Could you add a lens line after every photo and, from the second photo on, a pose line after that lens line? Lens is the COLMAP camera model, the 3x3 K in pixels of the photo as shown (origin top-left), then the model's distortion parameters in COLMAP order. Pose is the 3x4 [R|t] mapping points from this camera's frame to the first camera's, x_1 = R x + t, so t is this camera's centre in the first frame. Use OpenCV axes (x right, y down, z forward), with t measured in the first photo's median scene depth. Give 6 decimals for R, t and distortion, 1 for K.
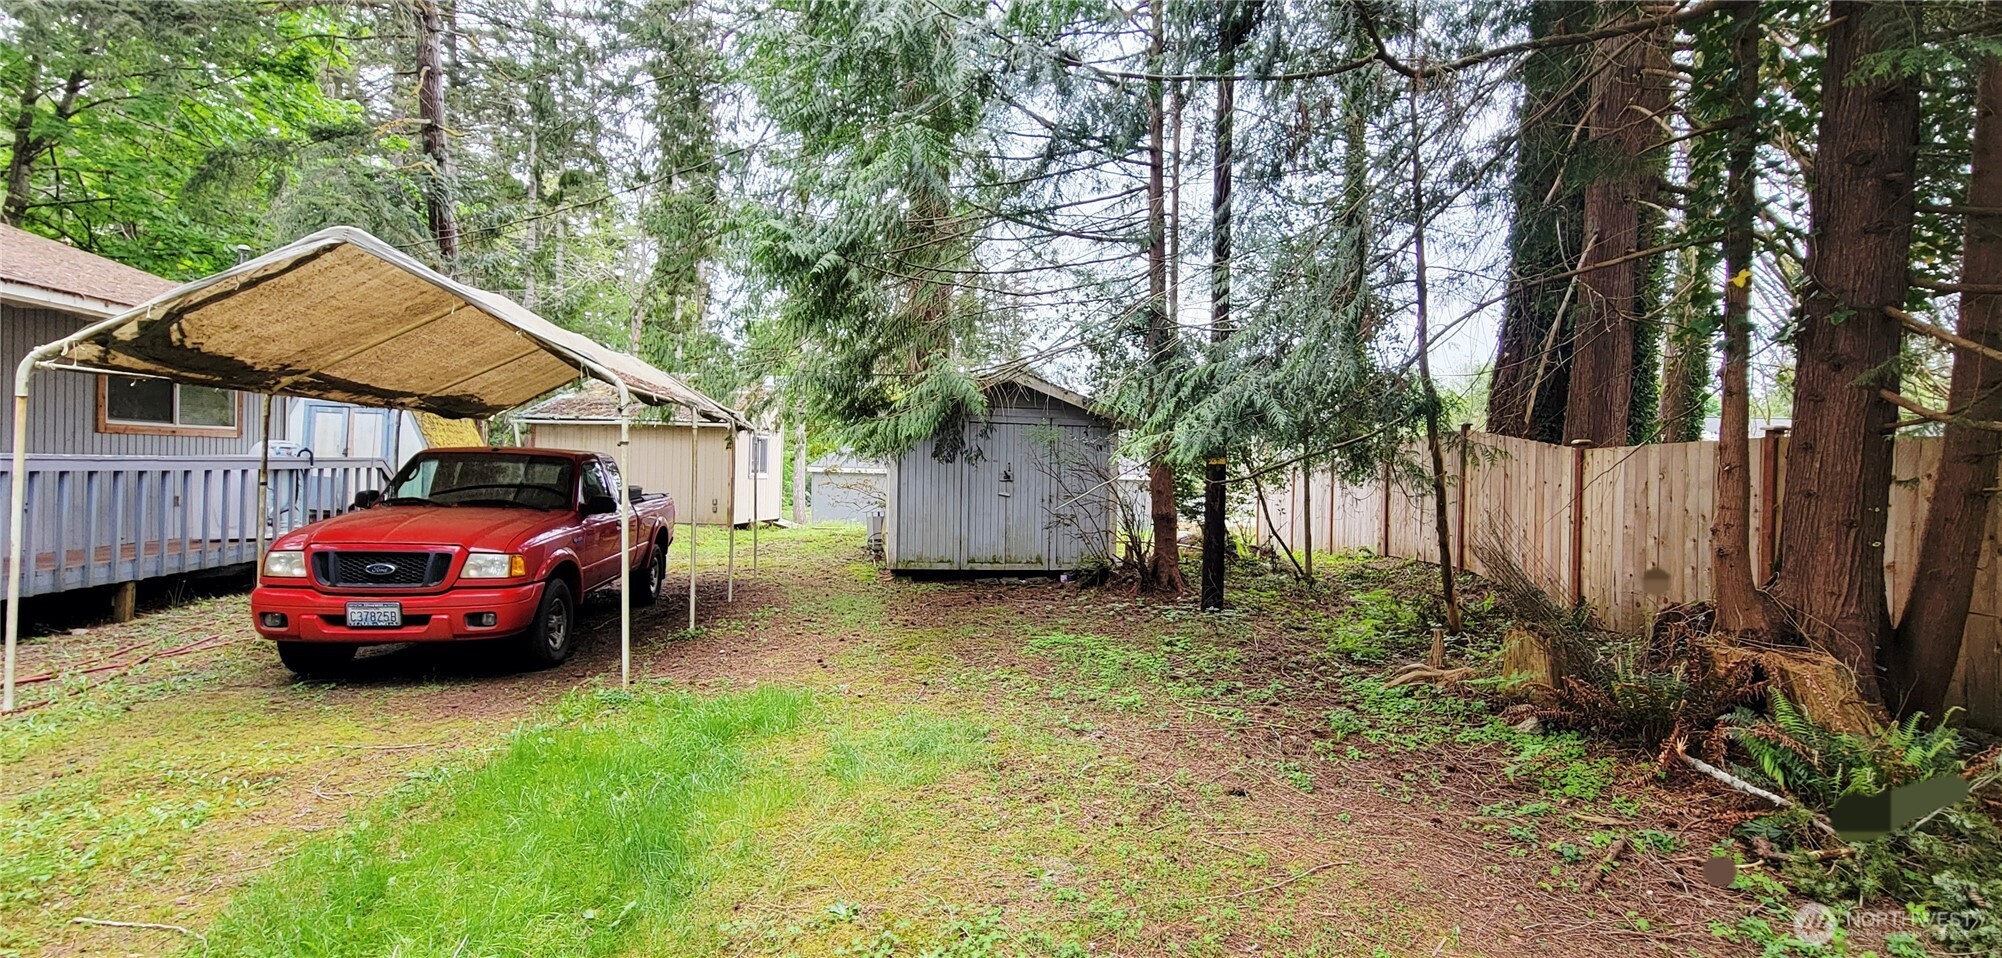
lens RADIAL K [[838.4, 0, 1001.8], [0, 838.4, 474.3], [0, 0, 1]] dist [-0.000691, 0.000631]
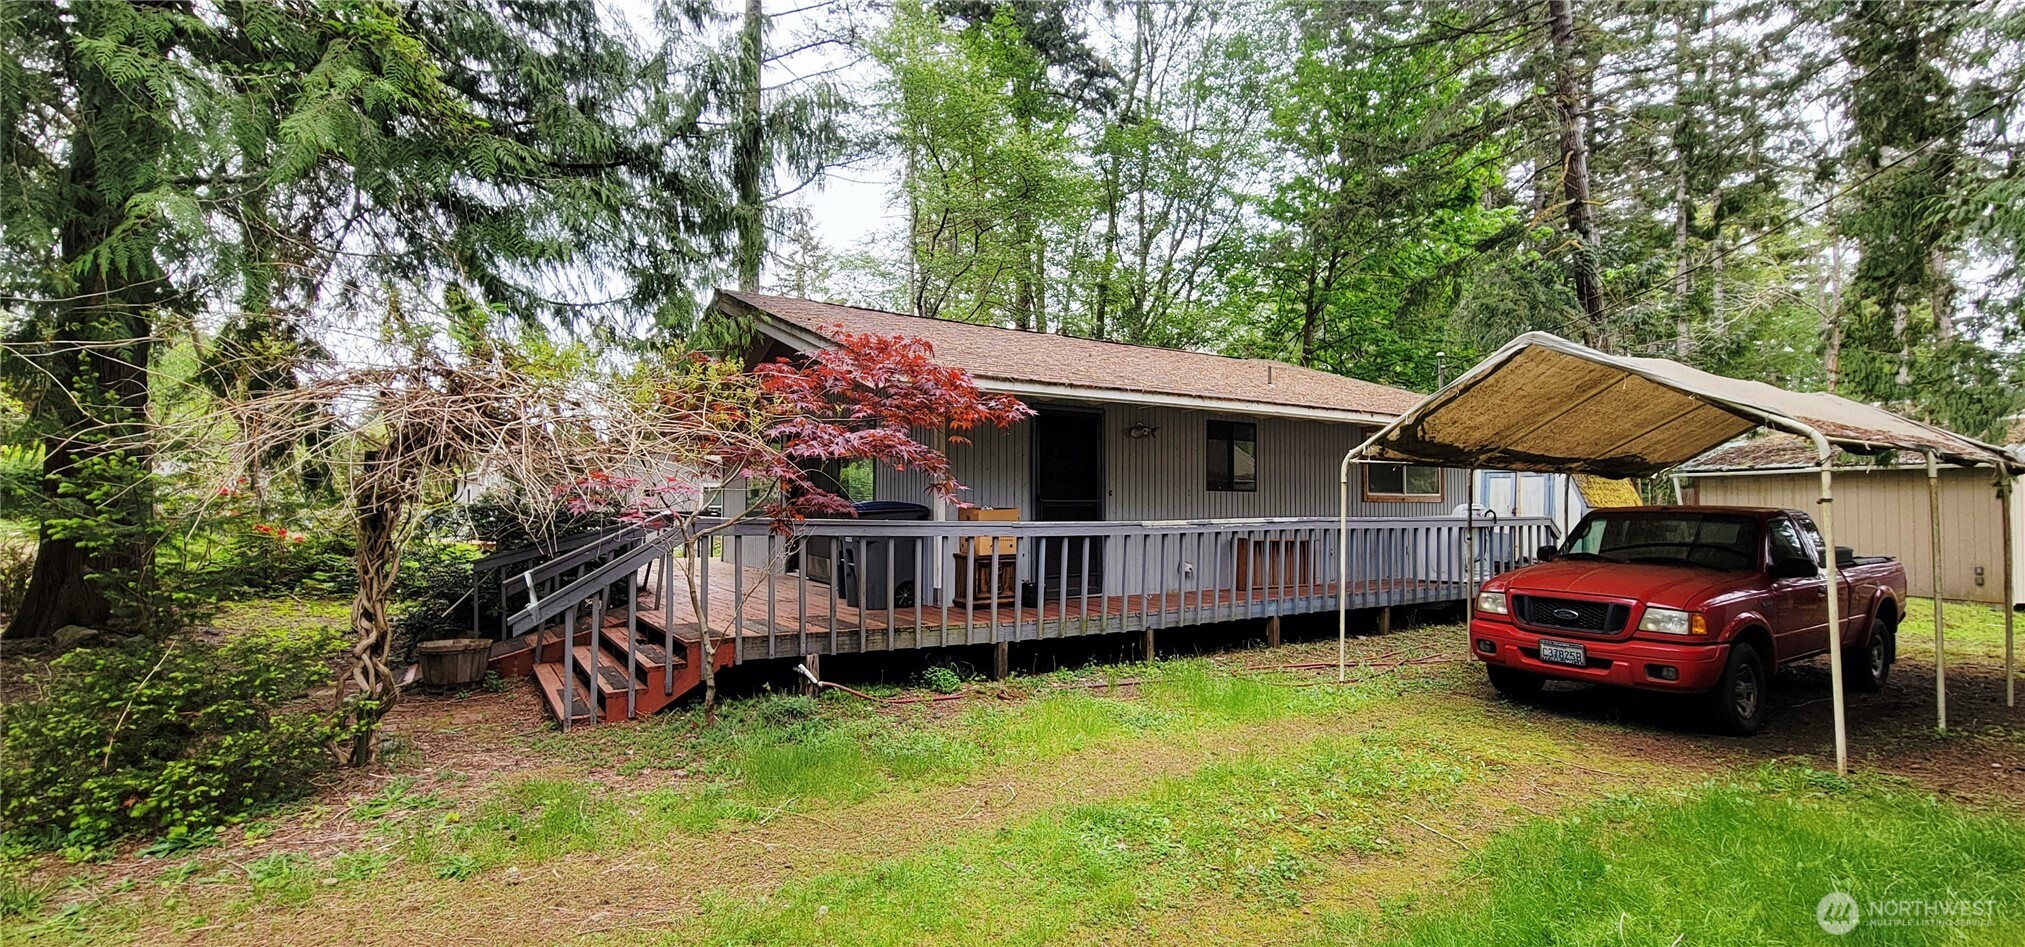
lens RADIAL K [[840.8, 0, 1012.4], [0, 840.8, 476.2], [0, 0, 1]] dist [0.000747, -0.002084]
pose [[0.374219, -0.054490, -0.925738, 0.047879], [-0.004867, 0.998143, -0.060719, -0.002731], [0.927328, 0.027228, 0.373259, -0.118588]]
